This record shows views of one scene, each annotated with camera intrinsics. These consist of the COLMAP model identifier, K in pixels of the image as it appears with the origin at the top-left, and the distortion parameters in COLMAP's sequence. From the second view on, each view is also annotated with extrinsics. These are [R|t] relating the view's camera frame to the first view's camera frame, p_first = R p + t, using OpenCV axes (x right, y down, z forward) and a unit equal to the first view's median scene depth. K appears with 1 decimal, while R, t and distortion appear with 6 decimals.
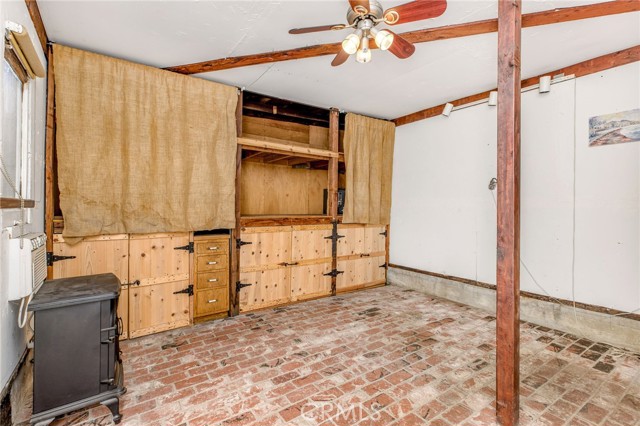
lens RADIAL K [[292.1, 0, 319.6], [0, 292.1, 210.4], [0, 0, 1]] dist [-0.000747, 0.000011]
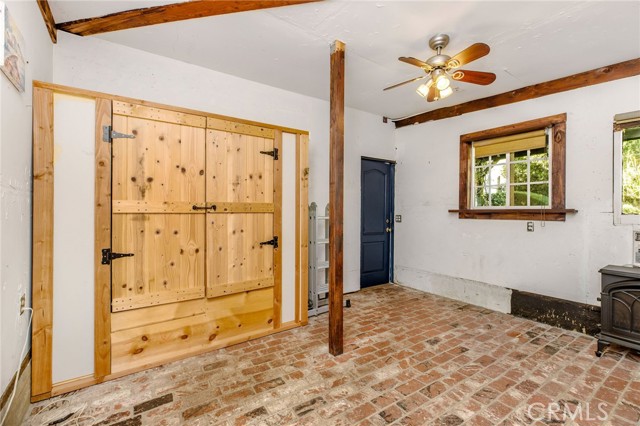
lens RADIAL K [[292.1, 0, 319.9], [0, 292.1, 211.1], [0, 0, 1]] dist [-0.000747, 0.000011]
pose [[-0.999839, -0.014089, 0.011113, 0.569903], [-0.014008, 0.999875, 0.007284, -0.003826], [-0.011214, 0.007127, -0.999912, 1.976045]]
